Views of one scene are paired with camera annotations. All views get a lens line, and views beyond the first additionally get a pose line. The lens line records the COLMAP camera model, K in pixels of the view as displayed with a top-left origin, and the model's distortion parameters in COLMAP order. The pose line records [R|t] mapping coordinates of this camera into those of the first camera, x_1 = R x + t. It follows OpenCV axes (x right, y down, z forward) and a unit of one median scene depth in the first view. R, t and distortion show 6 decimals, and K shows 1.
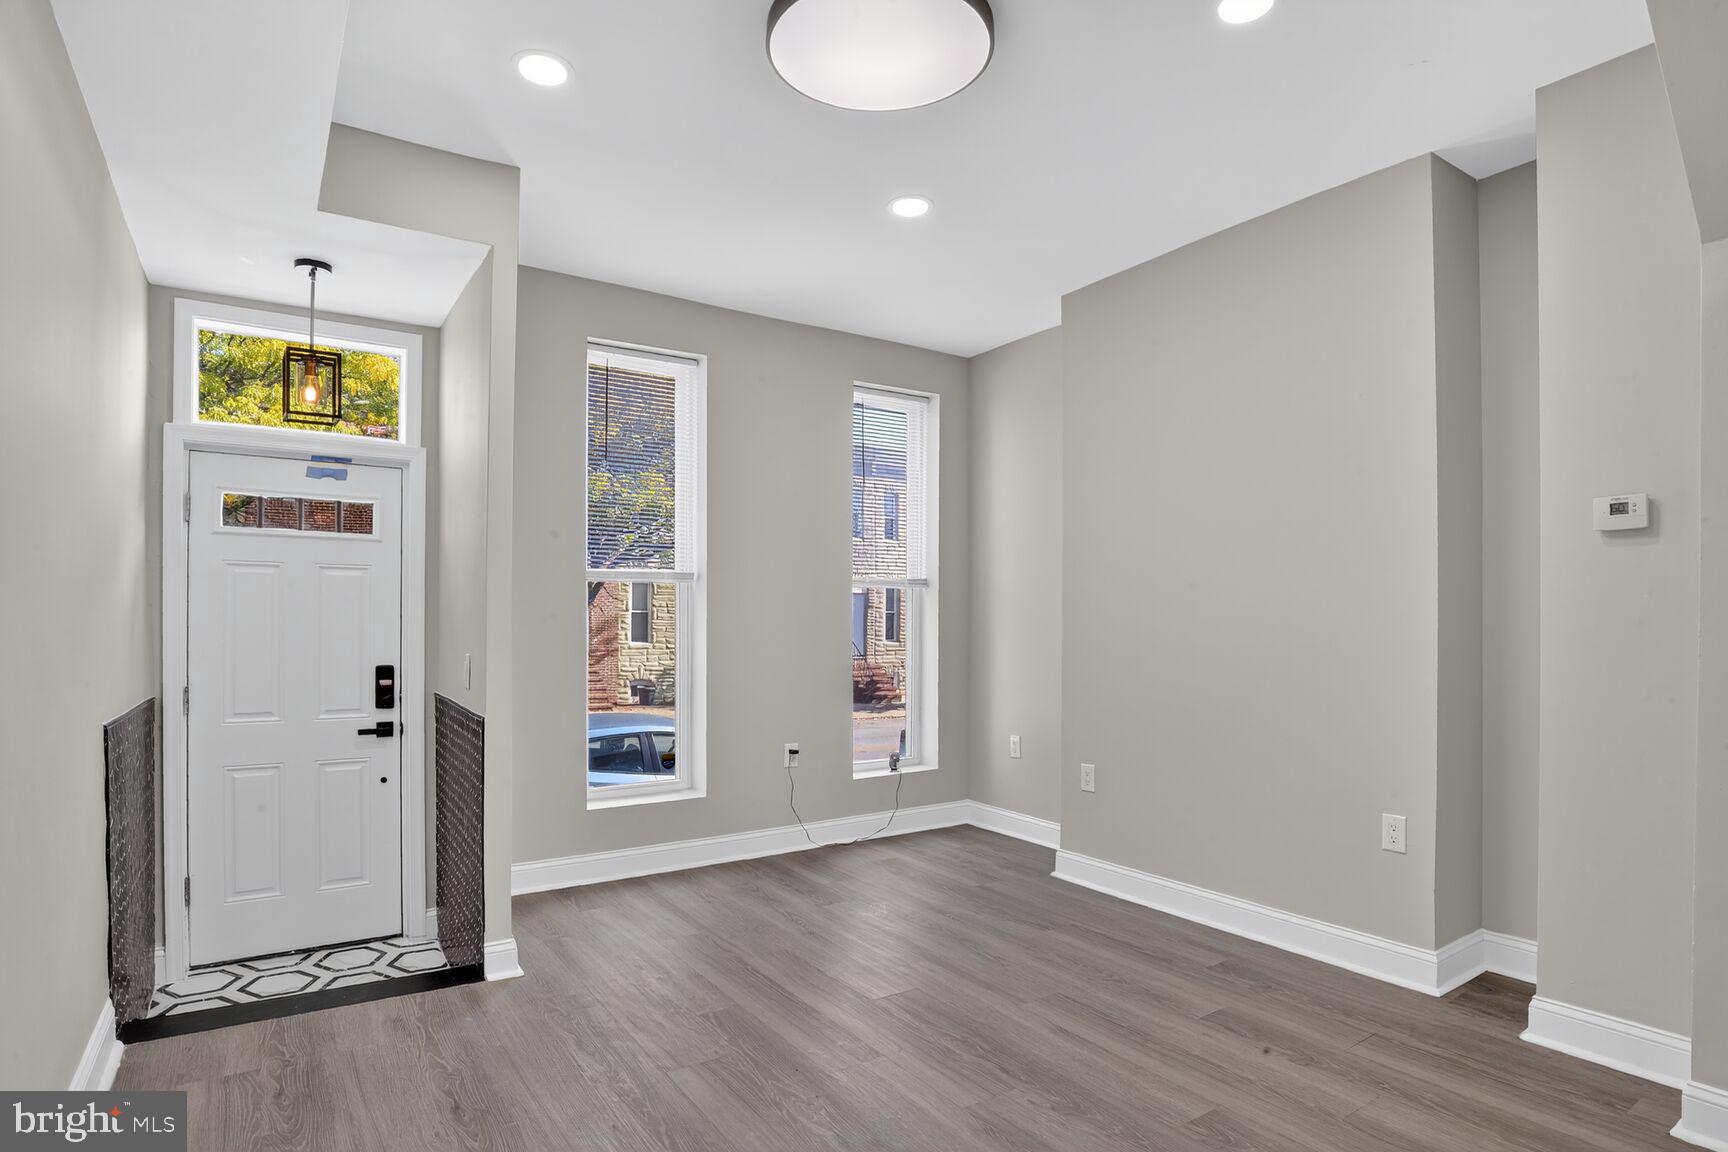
lens RADIAL K [[916.7, 0, 873.8], [0, 916.7, 612.4], [0, 0, 1]] dist [-0.082921, 0.035619]
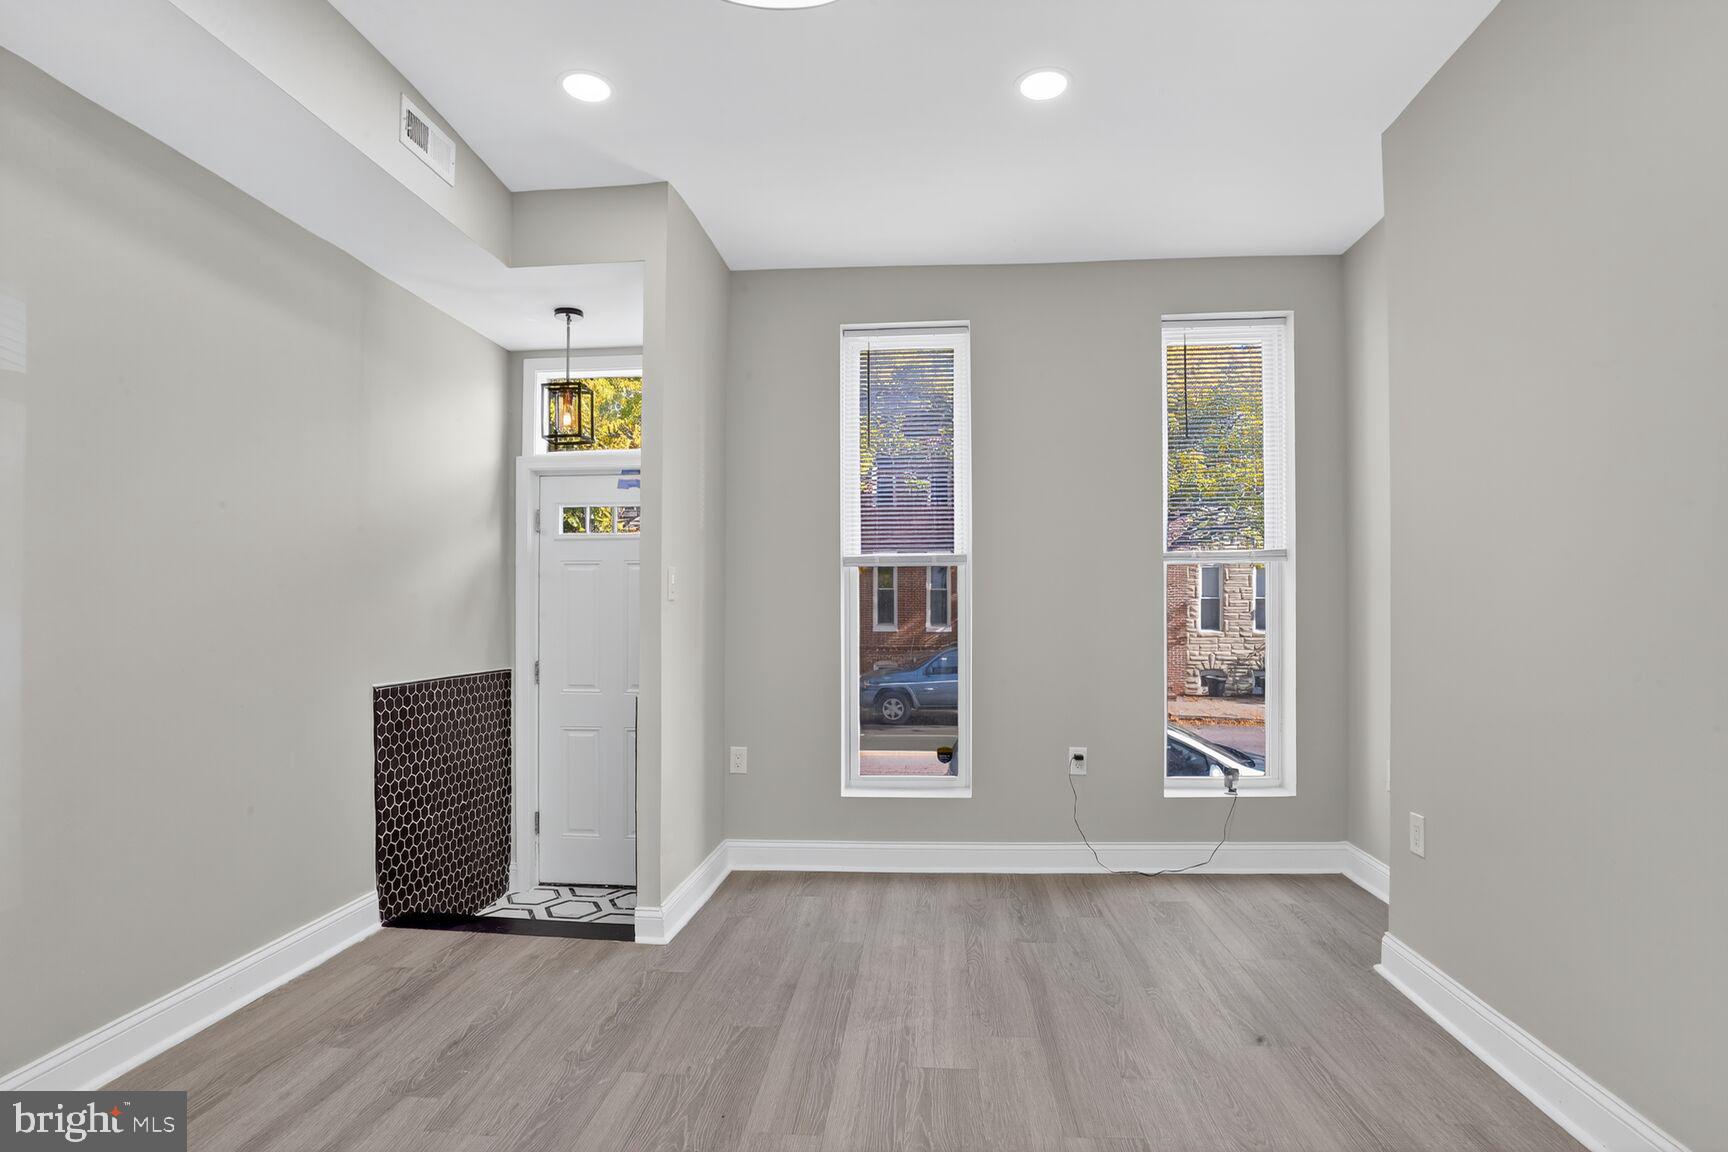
lens RADIAL K [[908.5, 0, 859.5], [0, 908.5, 586.7], [0, 0, 1]] dist [-0.075512, 0.027257]
pose [[0.773792, -0.022689, -0.633034, 0.337811], [0.013077, 0.999718, -0.019847, 0.007046], [0.633305, 0.007079, 0.773870, 0.242216]]
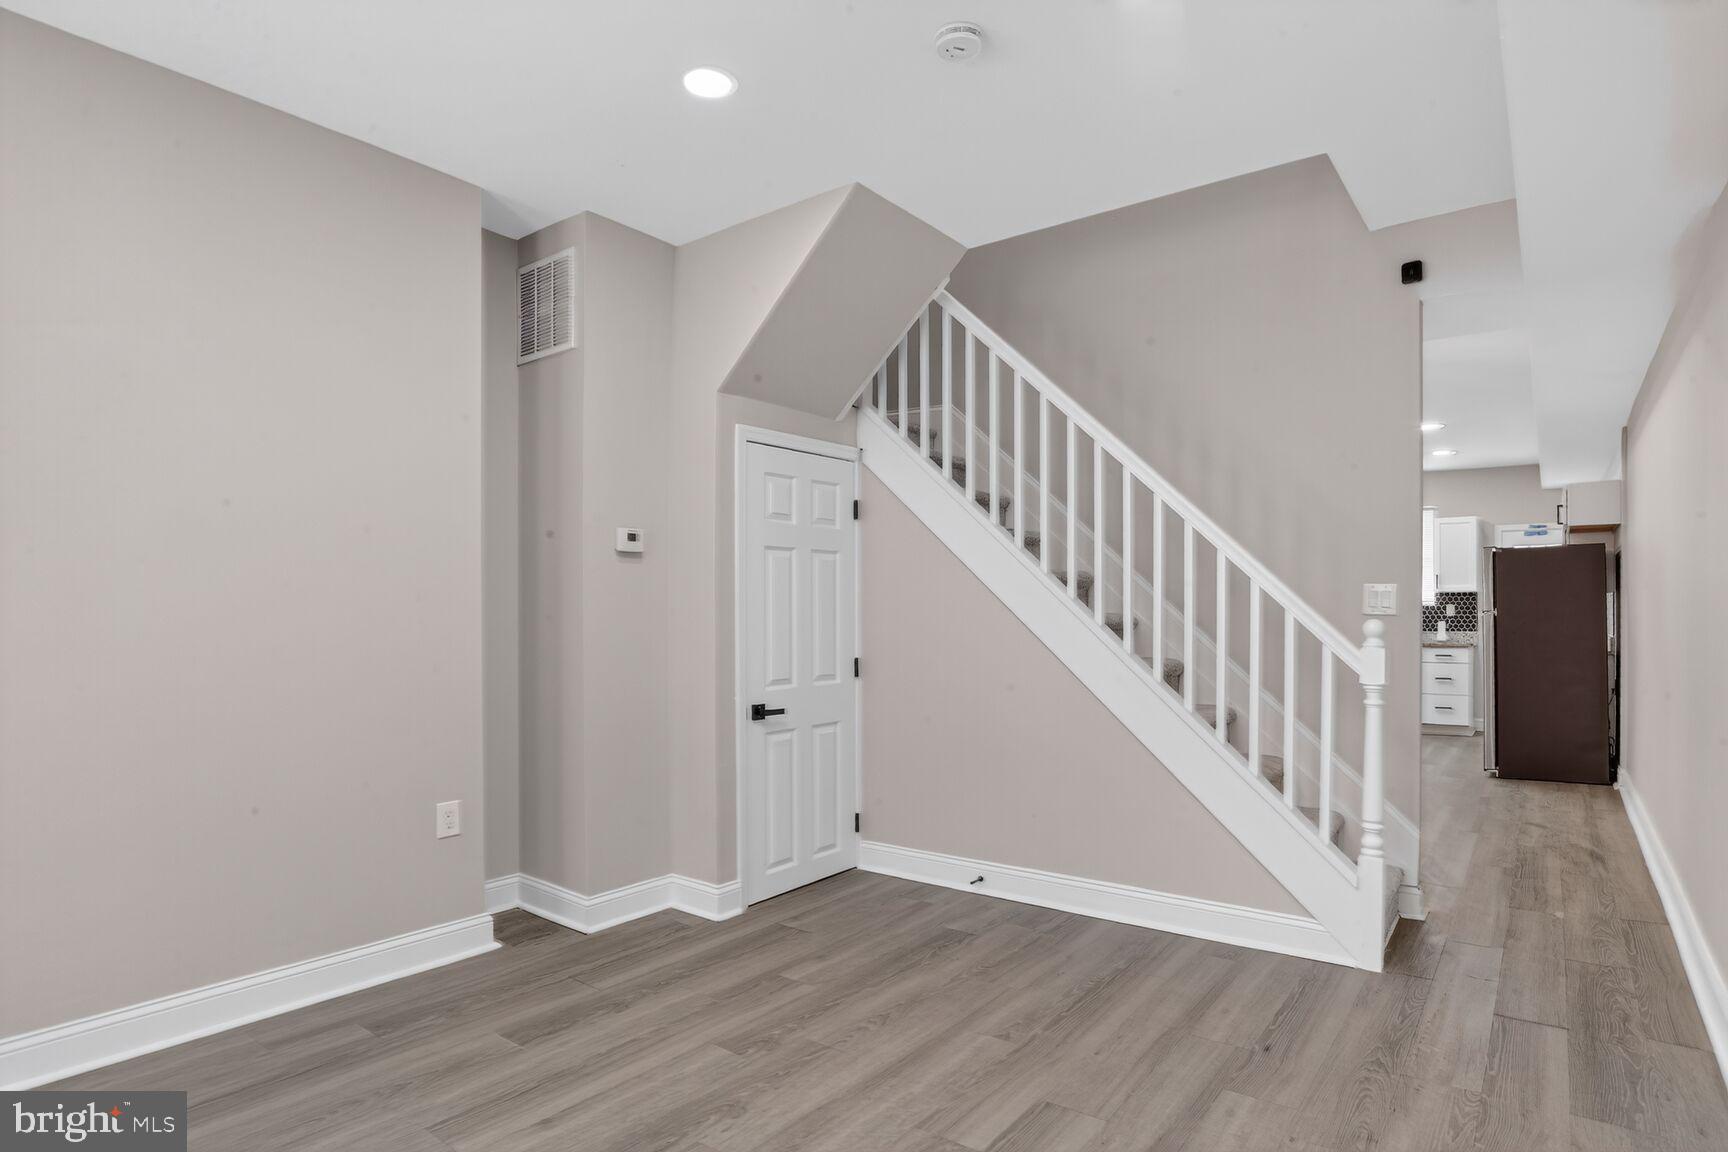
lens RADIAL K [[916.7, 0, 873.8], [0, 916.7, 612.4], [0, 0, 1]] dist [-0.082921, 0.035619]
pose [[-0.308946, -0.001895, 0.951078, -0.416940], [-0.004559, 0.999989, 0.000512, 0.002460], [-0.951069, -0.004178, -0.308951, 0.628308]]
